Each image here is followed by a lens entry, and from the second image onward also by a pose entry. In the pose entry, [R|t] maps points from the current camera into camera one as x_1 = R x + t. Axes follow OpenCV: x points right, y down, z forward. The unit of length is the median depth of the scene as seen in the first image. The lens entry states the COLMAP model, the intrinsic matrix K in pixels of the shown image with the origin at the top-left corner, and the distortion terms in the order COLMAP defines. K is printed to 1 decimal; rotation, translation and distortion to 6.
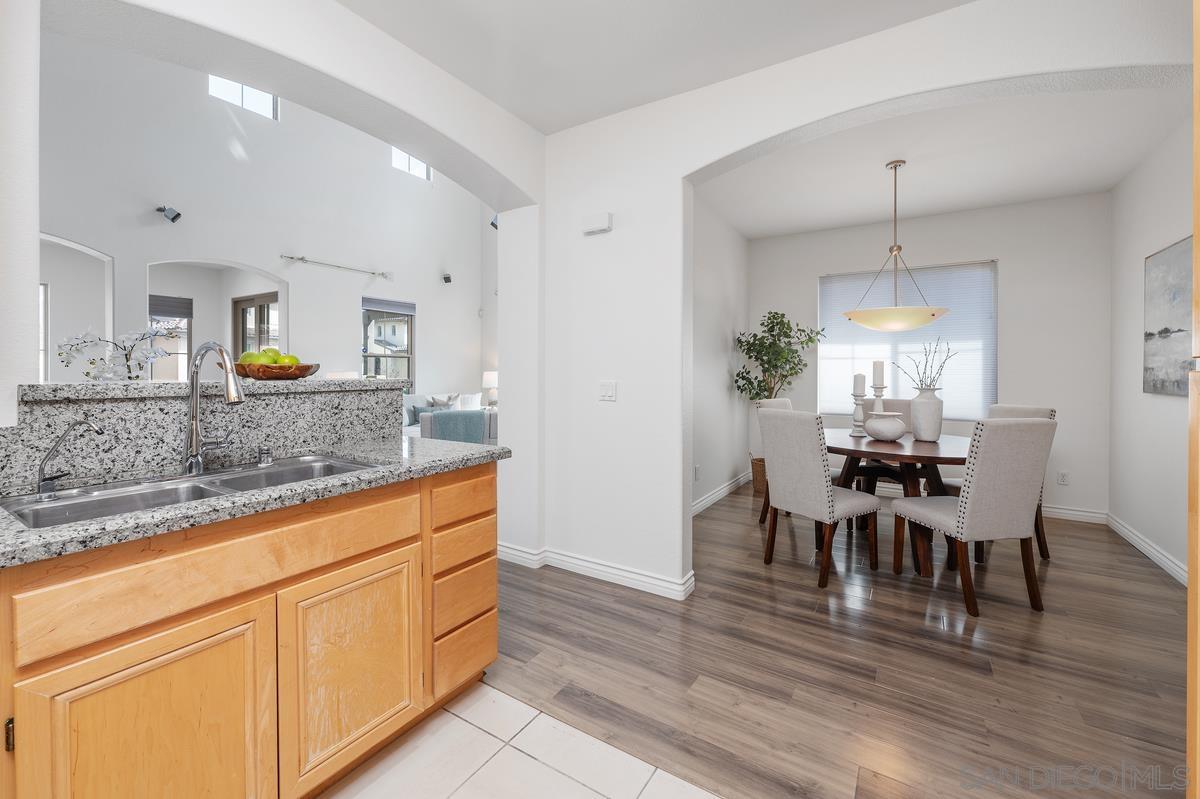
lens RADIAL K [[493.5, 0, 602.8], [0, 493.5, 371.1], [0, 0, 1]] dist [-0.001152, -0.000273]
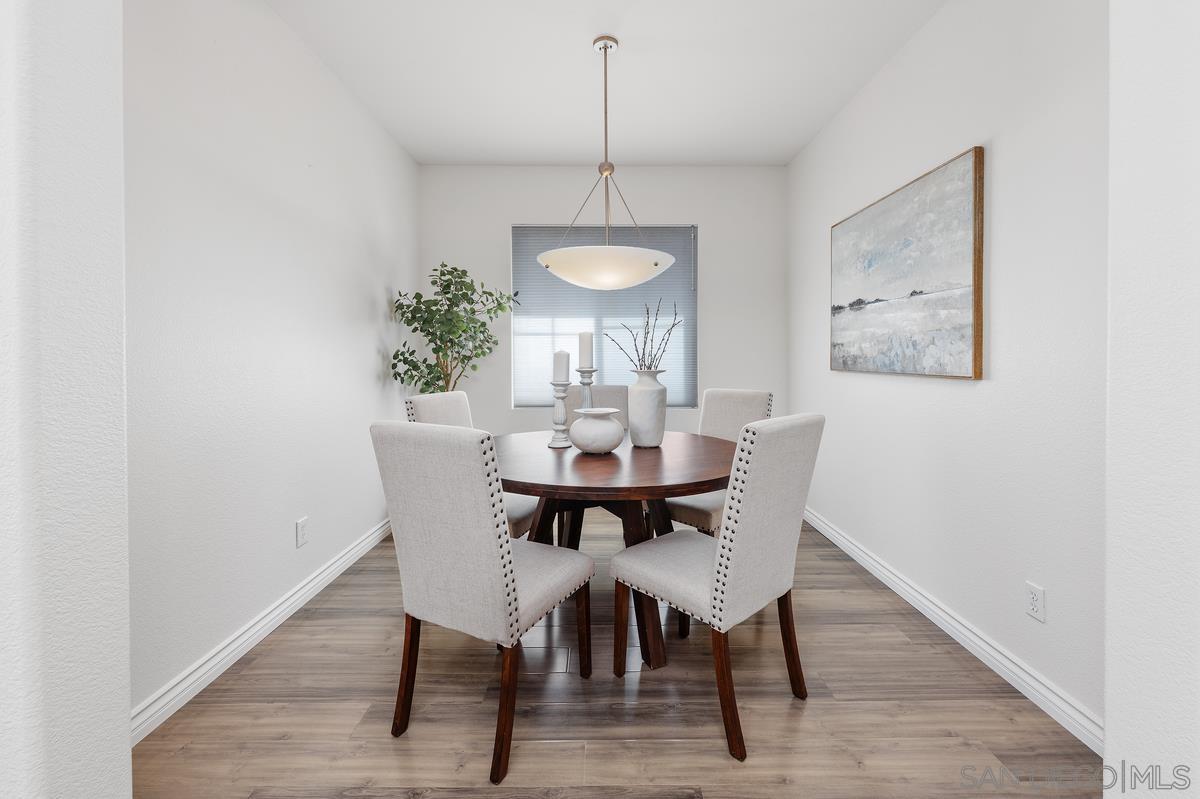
lens RADIAL K [[513.3, 0, 599.9], [0, 513.3, 354.1], [0, 0, 1]] dist [0.000756, -0.000010]
pose [[0.848326, -0.004945, 0.529451, 0.165427], [0.007252, 0.999971, -0.002280, 0.009423], [-0.529424, 0.005774, 0.848338, 0.321438]]
